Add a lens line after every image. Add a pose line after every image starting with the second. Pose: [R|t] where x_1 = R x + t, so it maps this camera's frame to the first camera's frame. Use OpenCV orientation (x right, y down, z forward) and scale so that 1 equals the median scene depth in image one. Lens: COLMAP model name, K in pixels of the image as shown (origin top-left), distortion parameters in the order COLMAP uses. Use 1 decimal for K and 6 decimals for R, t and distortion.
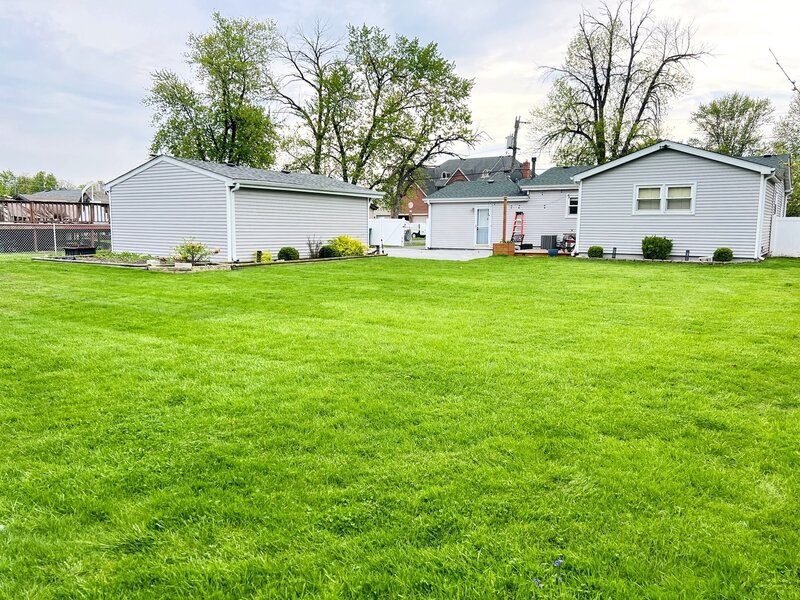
lens RADIAL K [[608.4, 0, 400.0], [0, 608.4, 300.0], [0, 0, 1]] dist [0.002099, 0.000774]
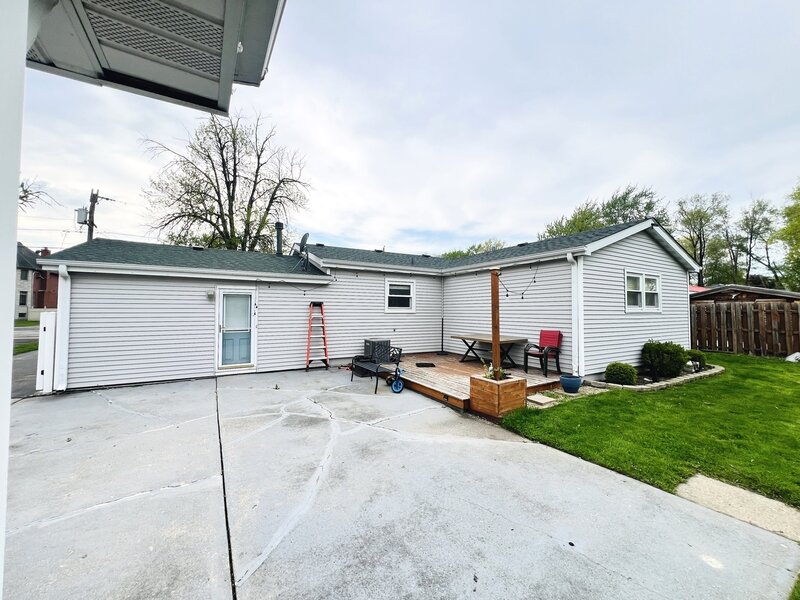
lens RADIAL K [[318.5, 0, 400.0], [0, 318.5, 300.0], [0, 0, 1]] dist [-0.001264, -0.000101]
pose [[0.438240, 0.025243, 0.898503, -0.029605], [0.103390, 0.991555, -0.078285, -0.078150], [-0.892892, 0.127203, 0.431929, 0.543230]]
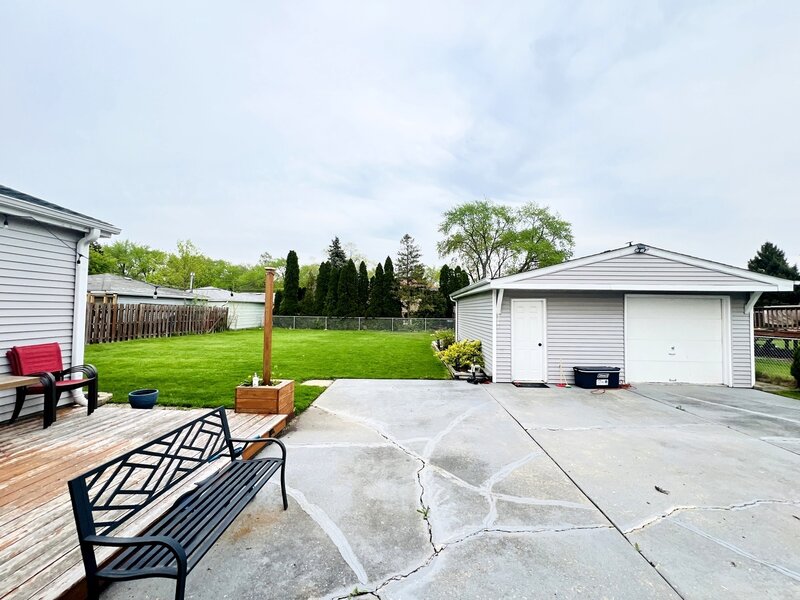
lens RADIAL K [[318.5, 0, 400.0], [0, 318.5, 300.0], [0, 0, 1]] dist [-0.001264, -0.000101]
pose [[-0.859040, -0.037154, -0.510559, 0.148651], [-0.079513, 0.994942, 0.061381, -0.099152], [0.505696, 0.093325, -0.857649, 0.719608]]
